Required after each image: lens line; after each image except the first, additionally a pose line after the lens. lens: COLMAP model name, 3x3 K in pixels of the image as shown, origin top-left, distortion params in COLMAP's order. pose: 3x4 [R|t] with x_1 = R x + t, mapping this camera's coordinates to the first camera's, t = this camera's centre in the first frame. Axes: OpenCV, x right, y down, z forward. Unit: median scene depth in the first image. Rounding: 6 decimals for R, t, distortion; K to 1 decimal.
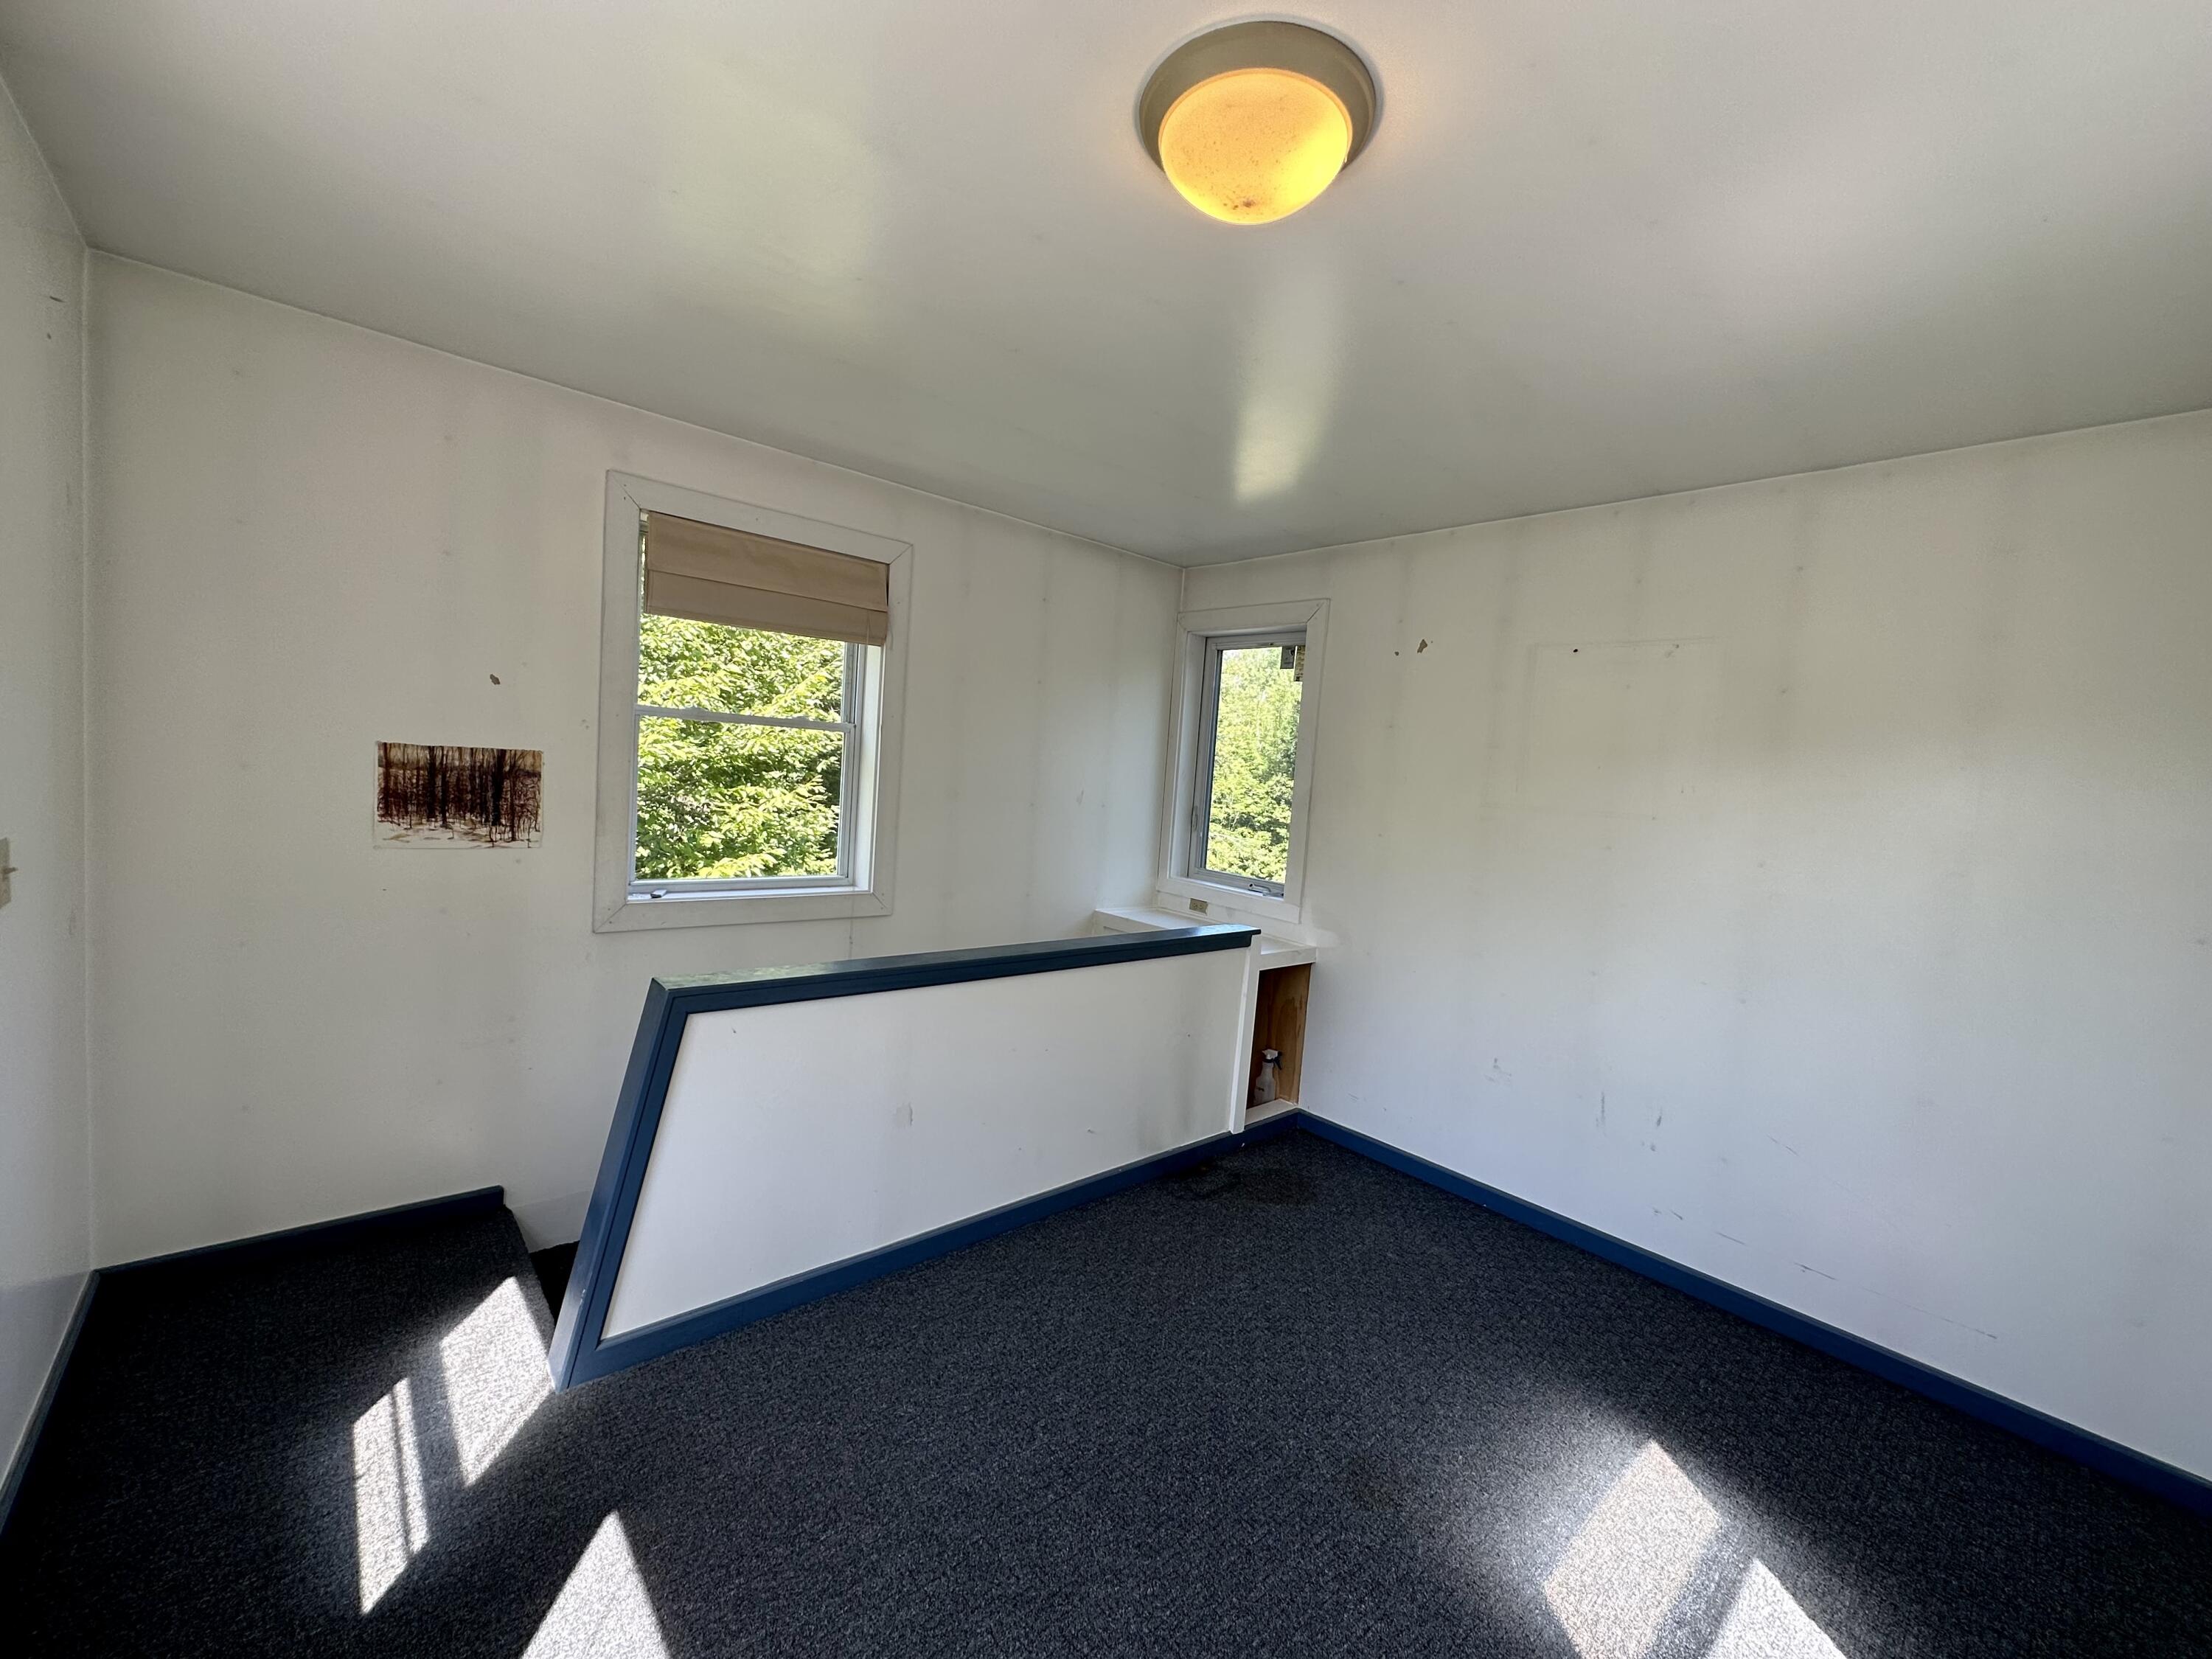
lens RADIAL K [[882.2, 0, 1104.0], [0, 882.2, 830.8], [0, 0, 1]] dist [-0.001779, 0.000050]
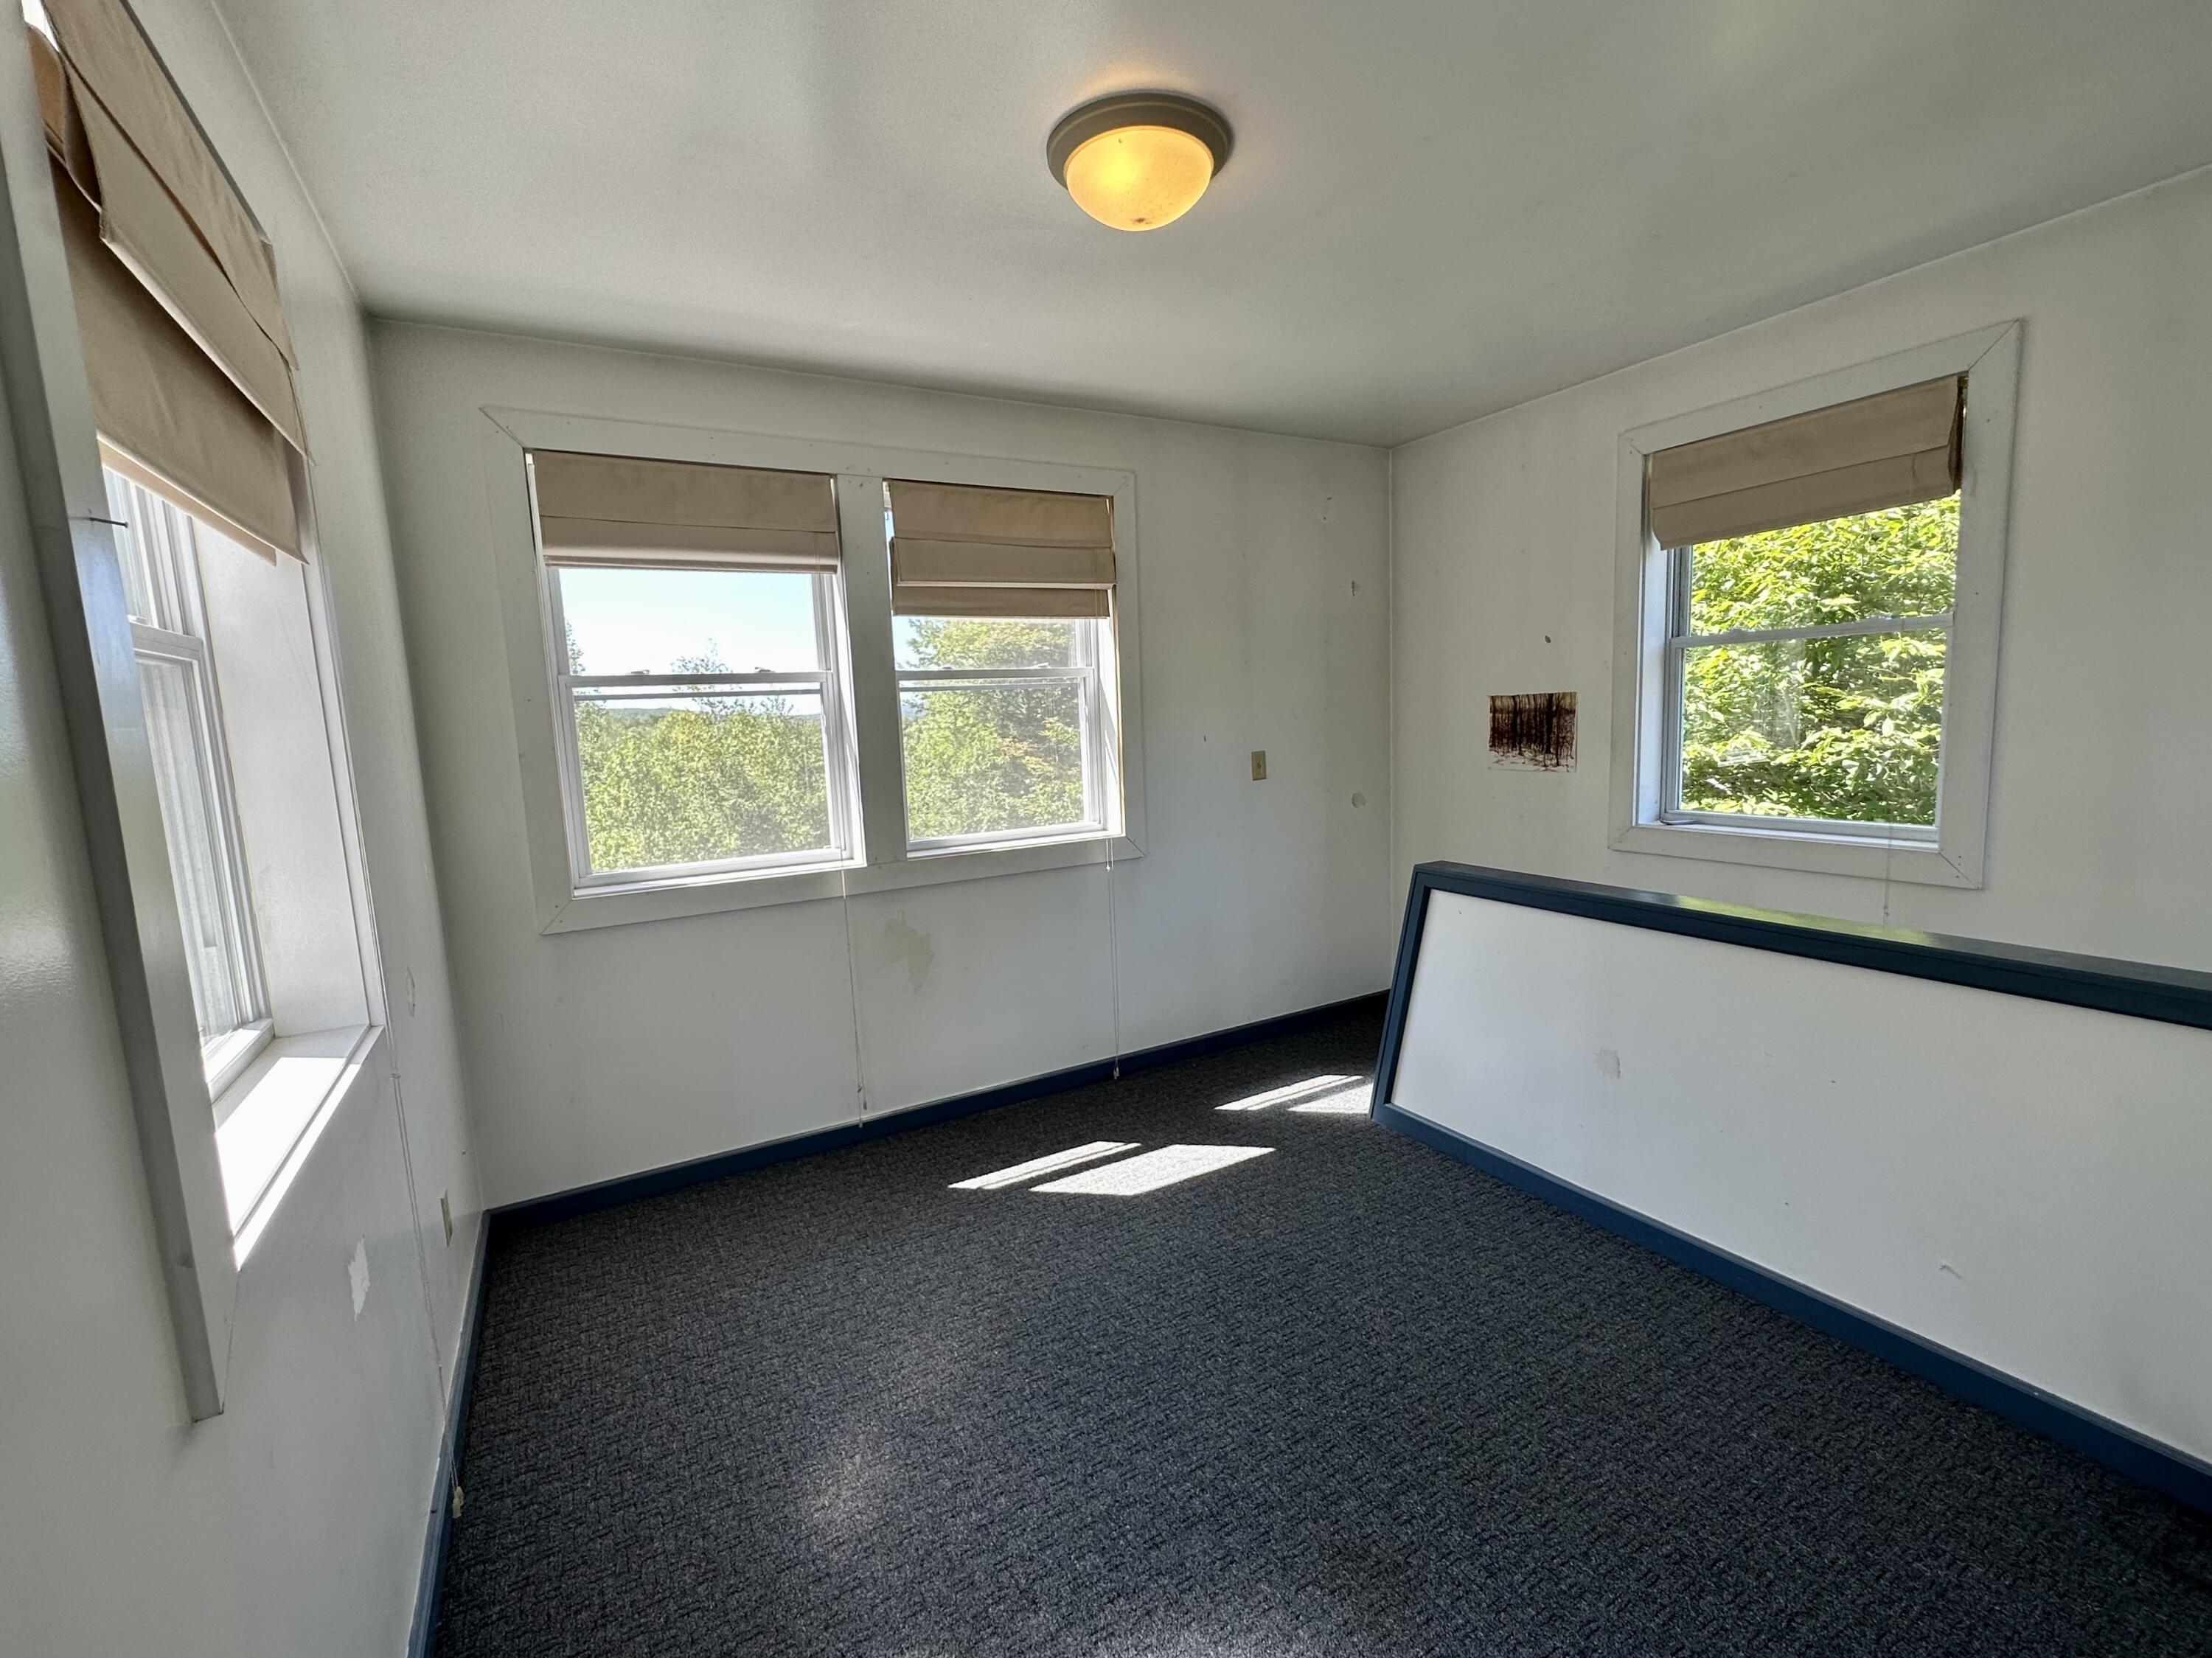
lens RADIAL K [[965.6, 0, 1106.0], [0, 965.6, 829.0], [0, 0, 1]] dist [-0.001018, -0.000087]
pose [[-0.211707, 0.066935, -0.975038, 0.835530], [-0.029446, 0.996762, 0.074820, 0.017733], [0.976889, 0.044551, -0.209051, 0.677179]]
